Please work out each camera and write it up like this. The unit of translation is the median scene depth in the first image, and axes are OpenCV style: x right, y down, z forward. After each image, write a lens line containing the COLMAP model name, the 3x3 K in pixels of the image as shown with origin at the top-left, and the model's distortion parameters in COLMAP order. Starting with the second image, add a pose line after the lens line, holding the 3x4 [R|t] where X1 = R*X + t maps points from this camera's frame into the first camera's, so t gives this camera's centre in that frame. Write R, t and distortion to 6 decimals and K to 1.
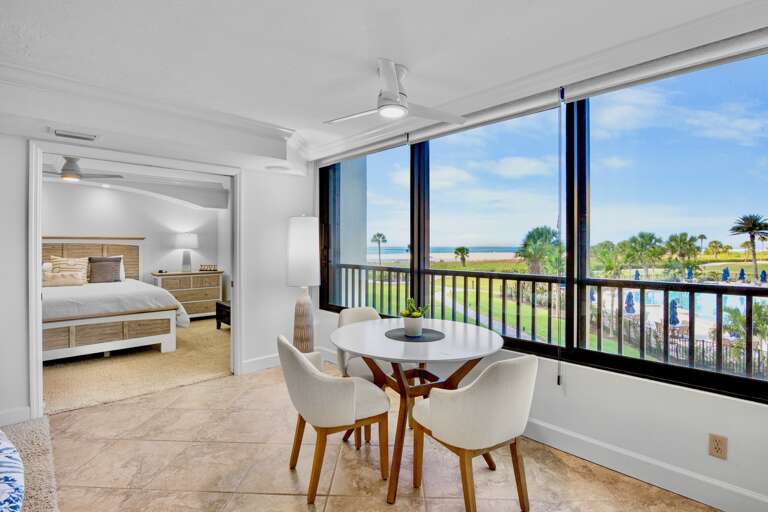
lens RADIAL K [[382.2, 0, 384.7], [0, 382.2, 252.5], [0, 0, 1]] dist [-0.014511, -0.000790]
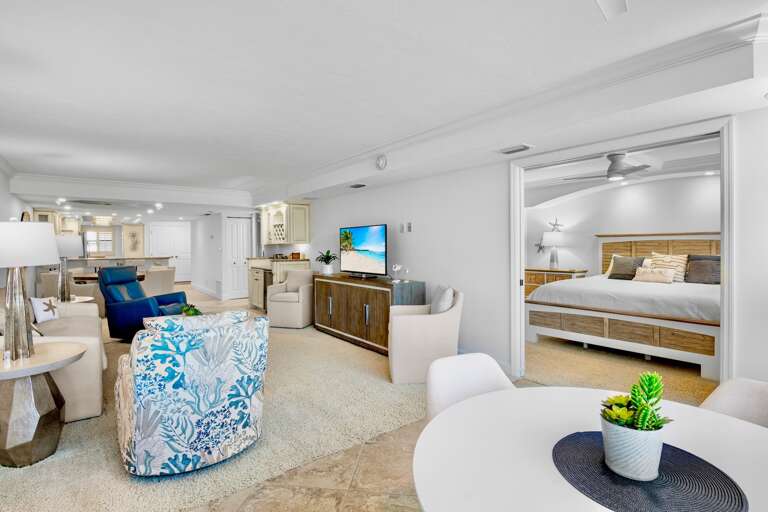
lens RADIAL K [[382.2, 0, 380.5], [0, 382.2, 247.6], [0, 0, 1]] dist [-0.014511, -0.000790]
pose [[-0.111529, 0.001127, -0.993761, 0.261116], [-0.012206, 0.999922, 0.002504, 0.002953], [0.993686, 0.012410, -0.111506, 0.432038]]
